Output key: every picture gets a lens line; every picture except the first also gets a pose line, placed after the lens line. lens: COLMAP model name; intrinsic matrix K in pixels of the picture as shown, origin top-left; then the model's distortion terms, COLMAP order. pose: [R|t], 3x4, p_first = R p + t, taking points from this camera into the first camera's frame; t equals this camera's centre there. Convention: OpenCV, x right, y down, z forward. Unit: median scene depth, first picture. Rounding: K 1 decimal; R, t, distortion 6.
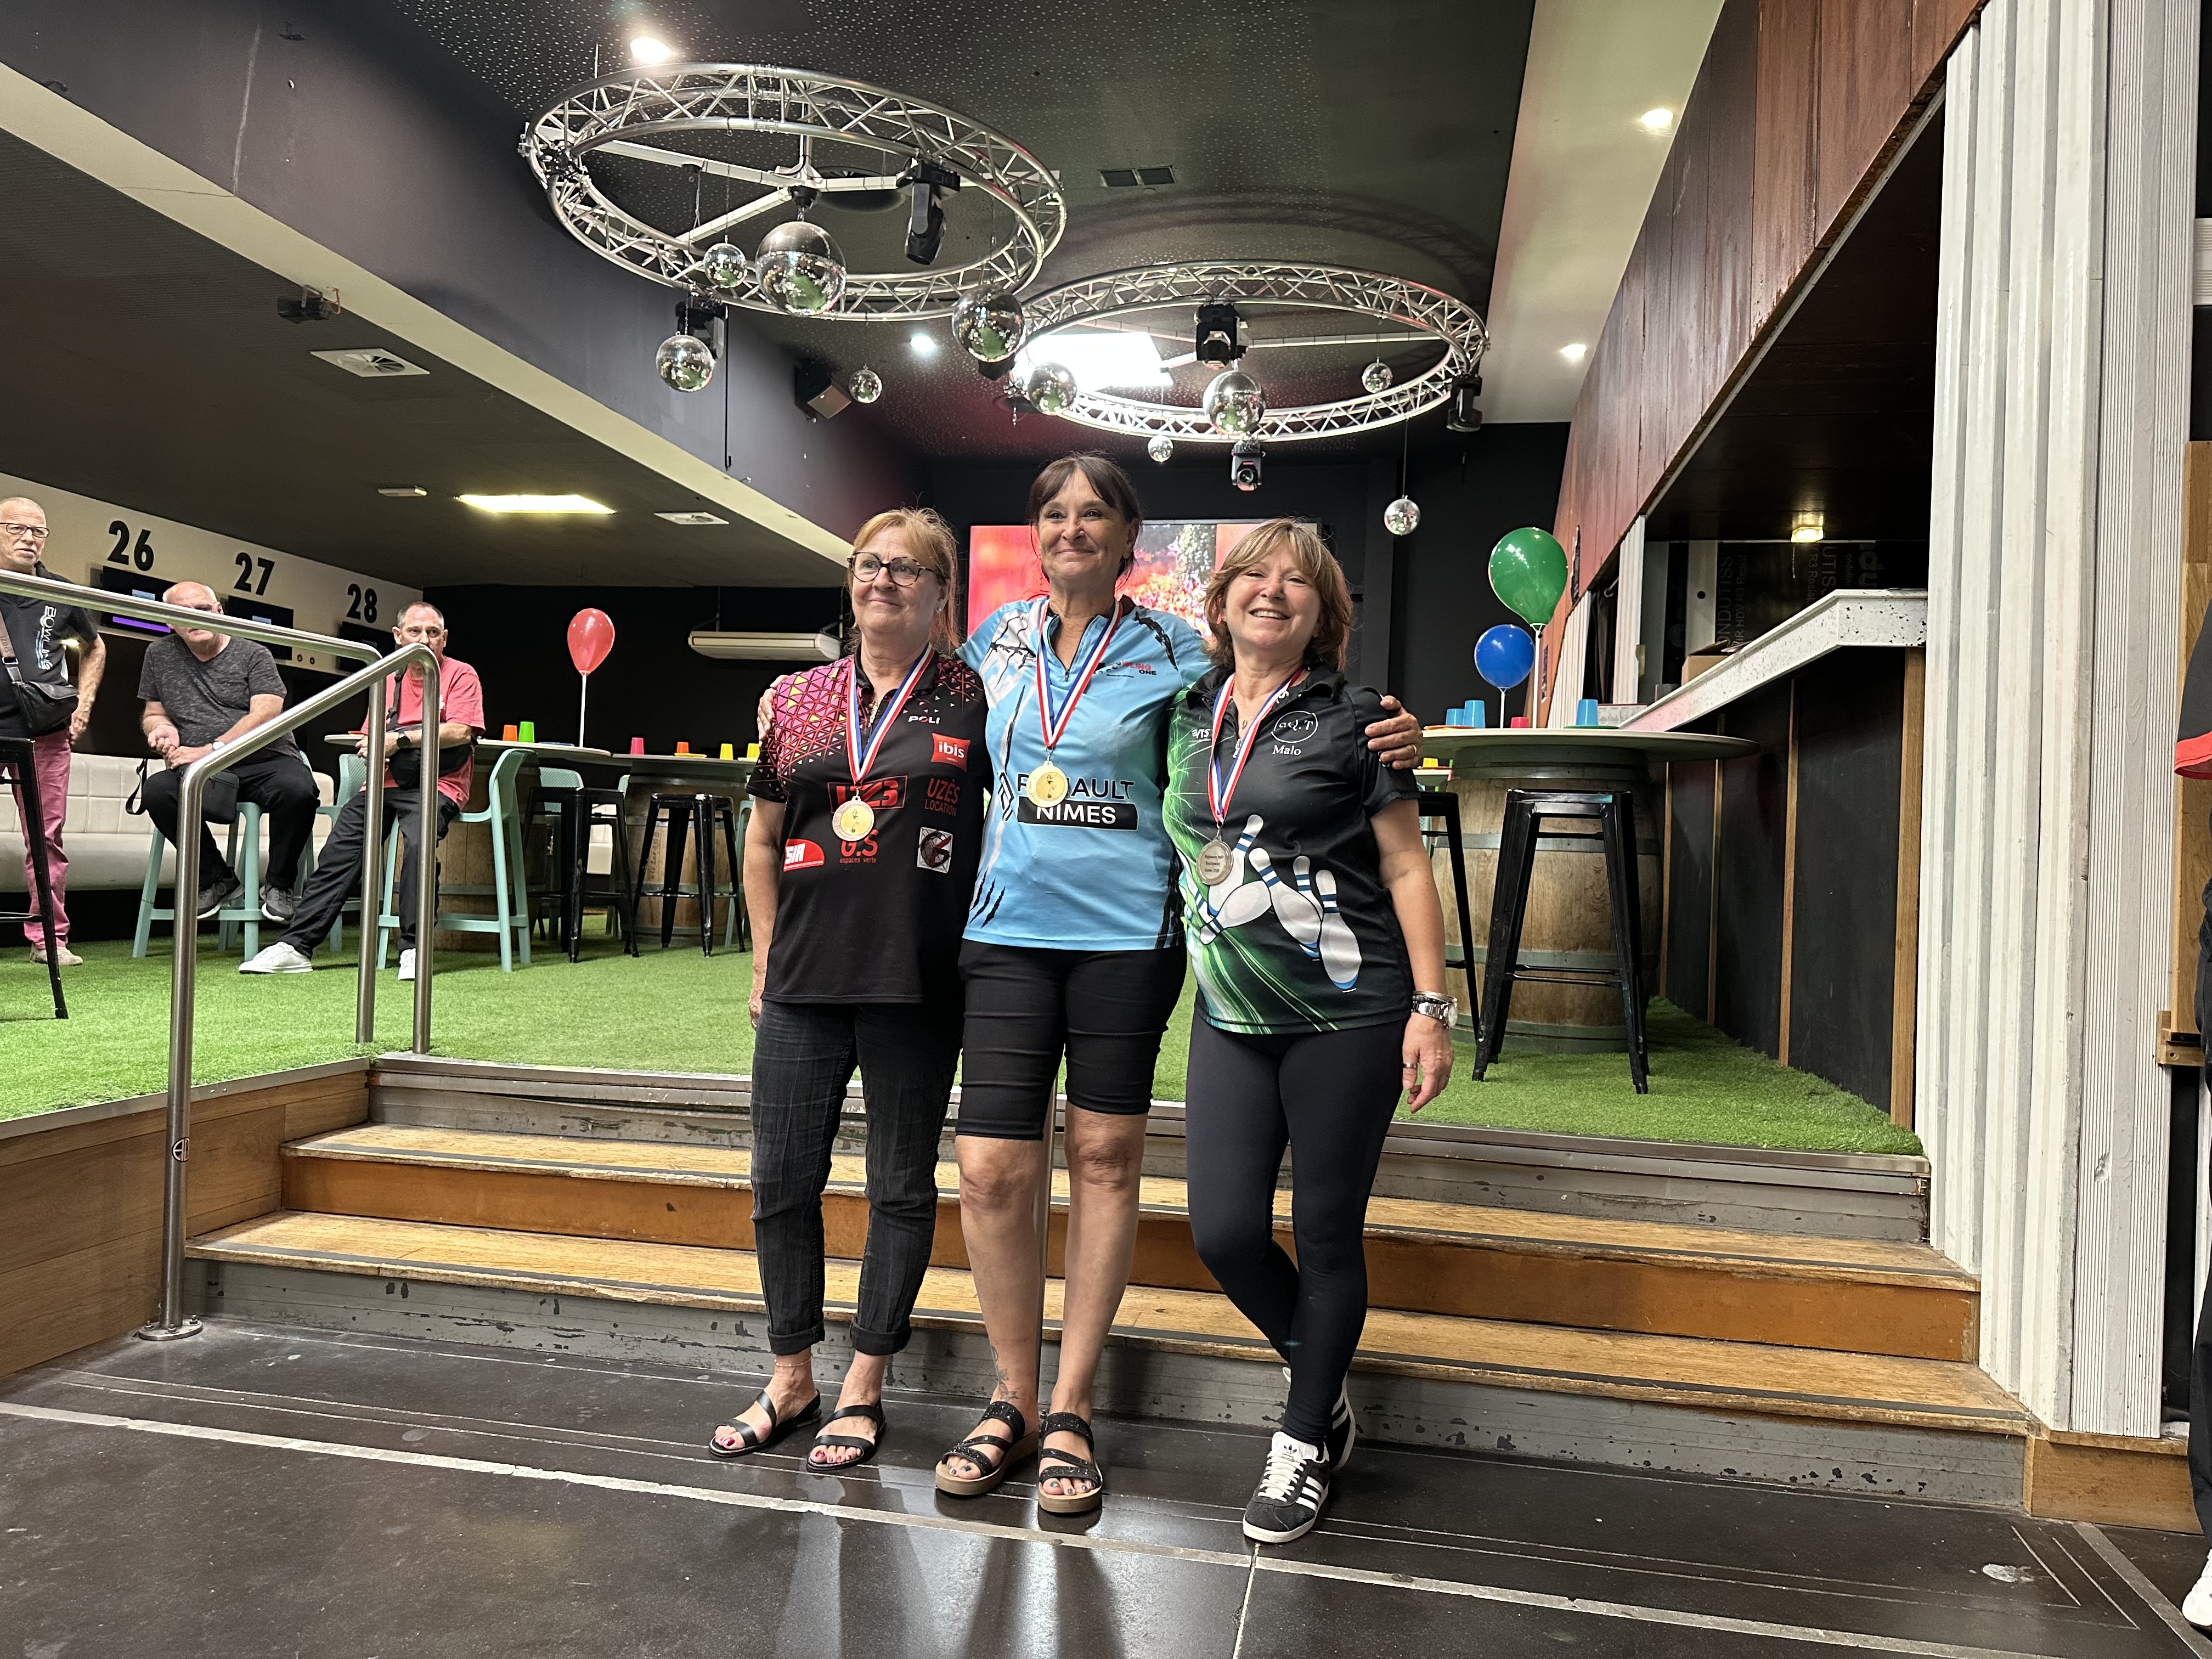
lens RADIAL K [[1568.4, 0, 1110.7], [0, 1568.4, 829.6], [0, 0, 1]] dist [0.018728, -0.032851]
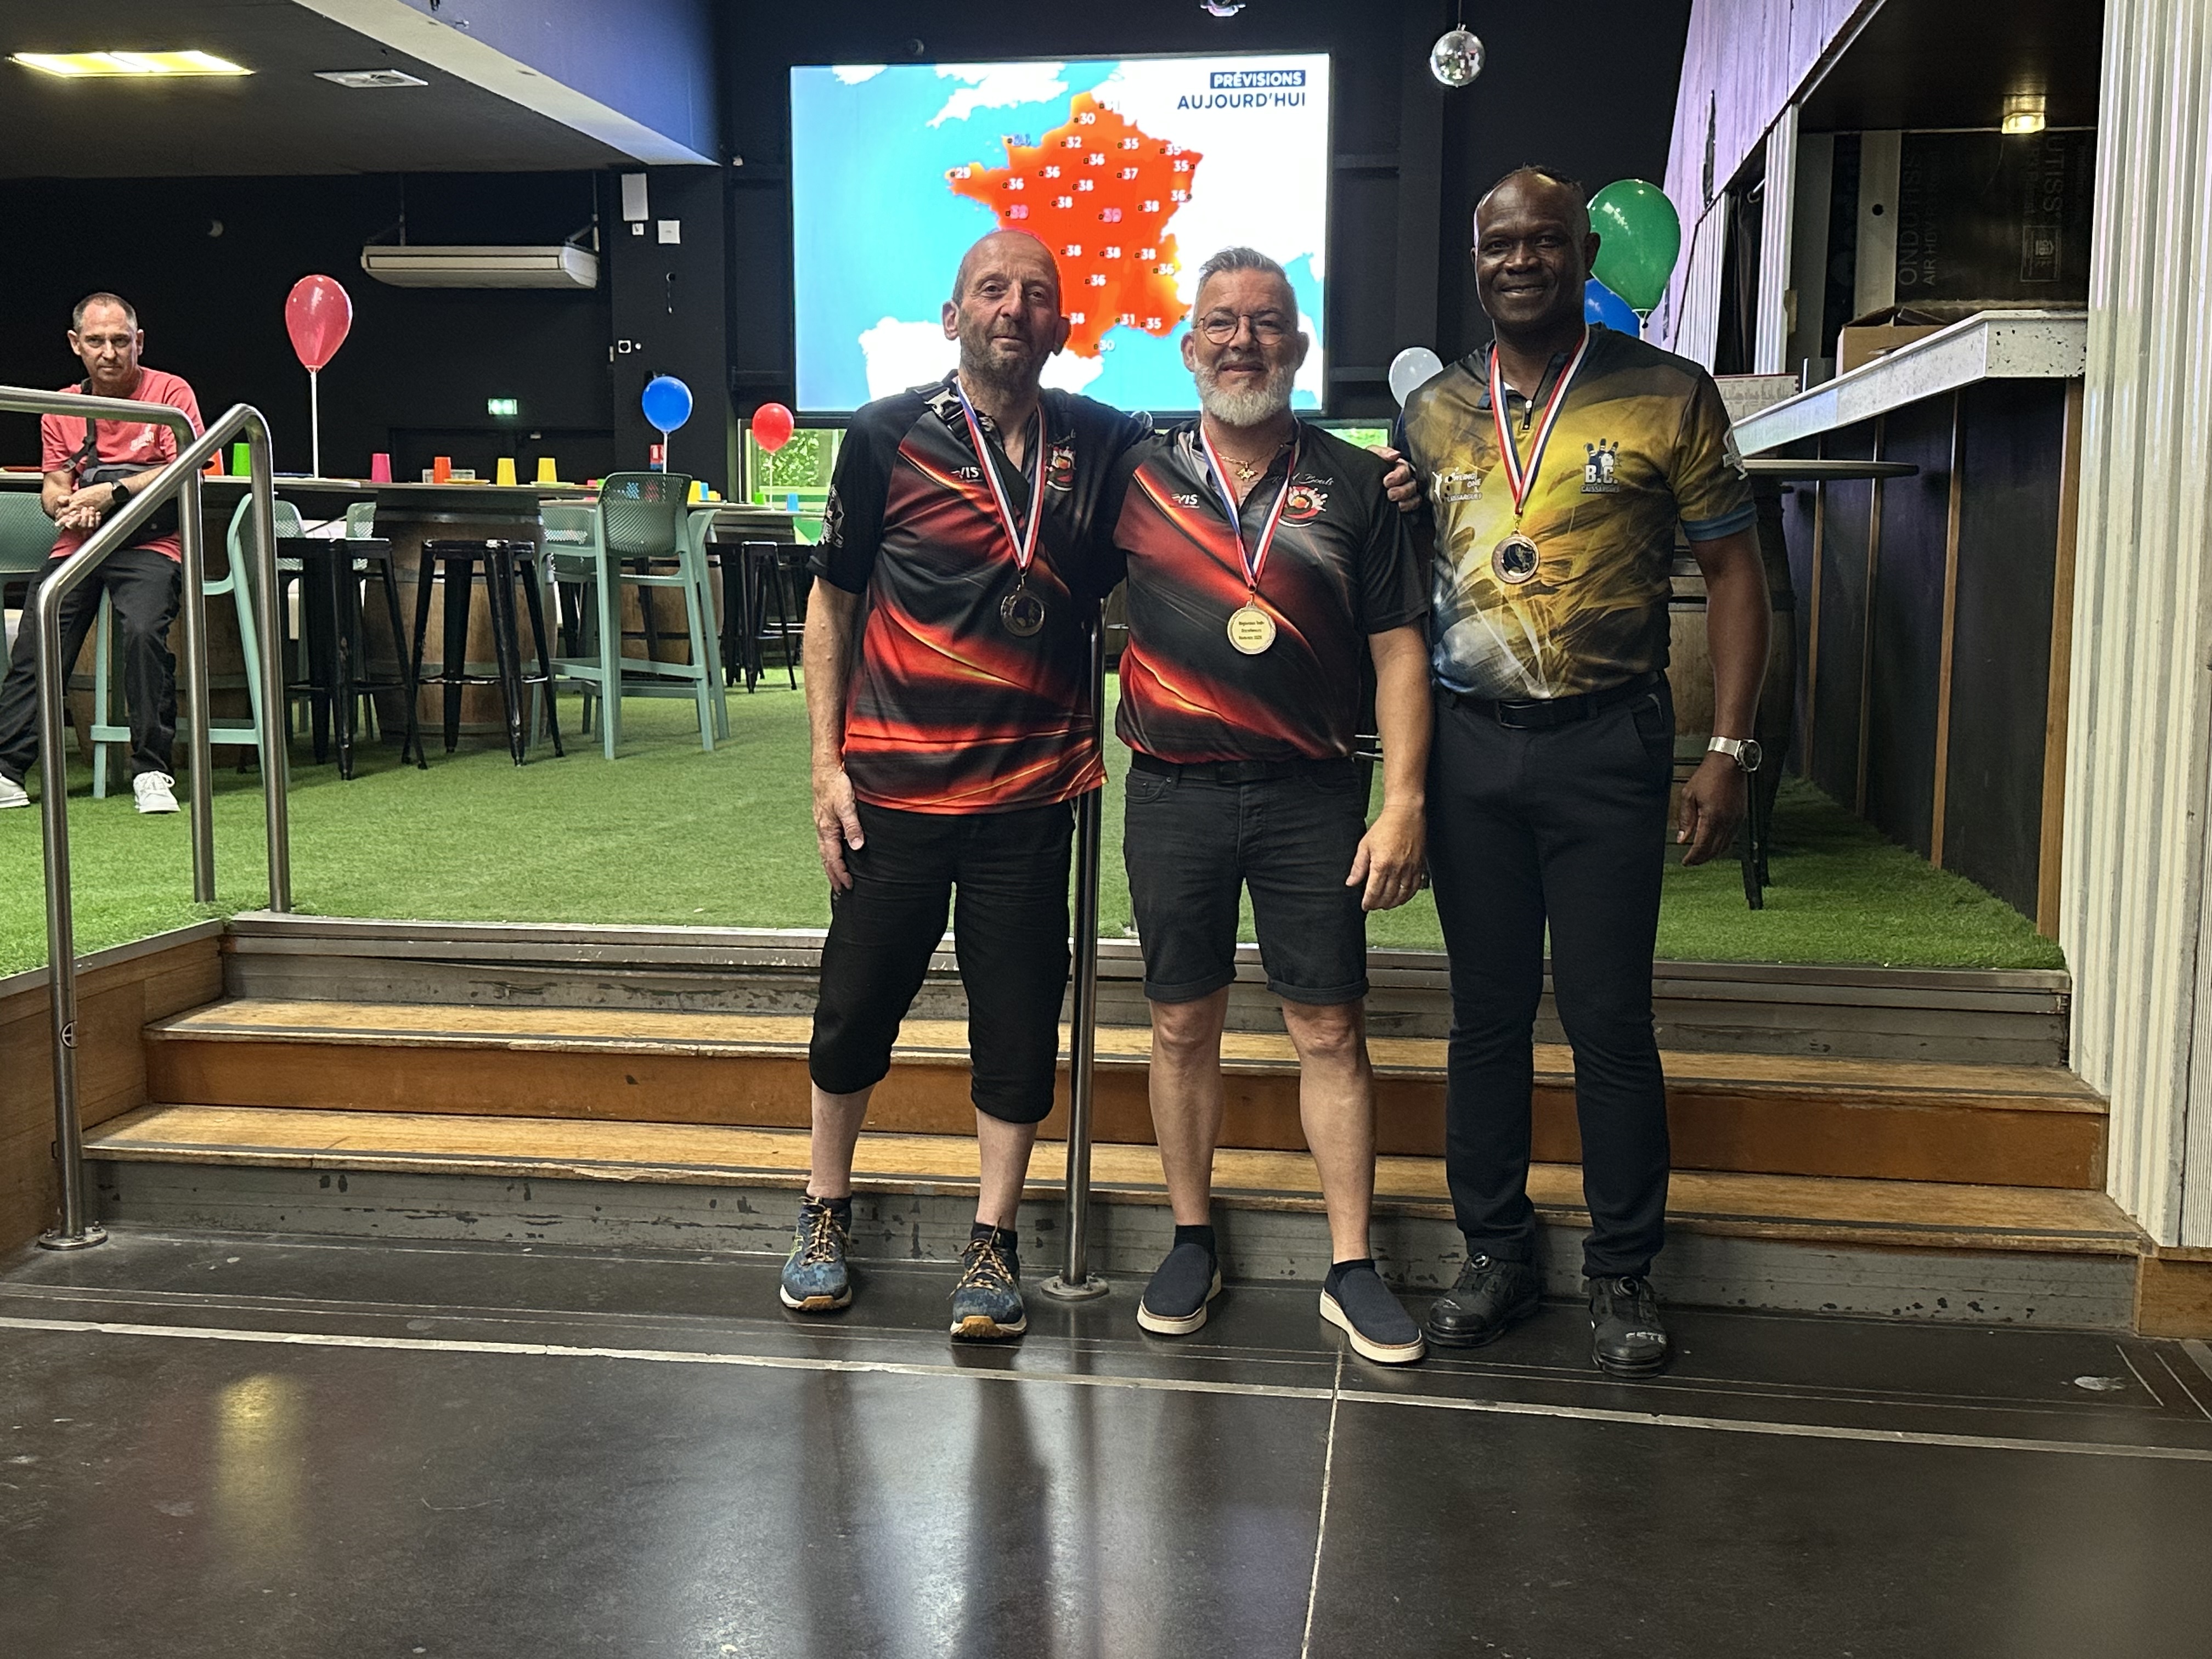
lens RADIAL K [[2489.3, 0, 1090.1], [0, 2489.3, 831.3], [0, 0, 1]] dist [0.038523, 0.000000]
pose [[0.998778, -0.033512, 0.036315, -0.072158], [0.028569, 0.991237, 0.128969, -0.061429], [-0.040318, -0.127774, 0.990984, -0.334629]]
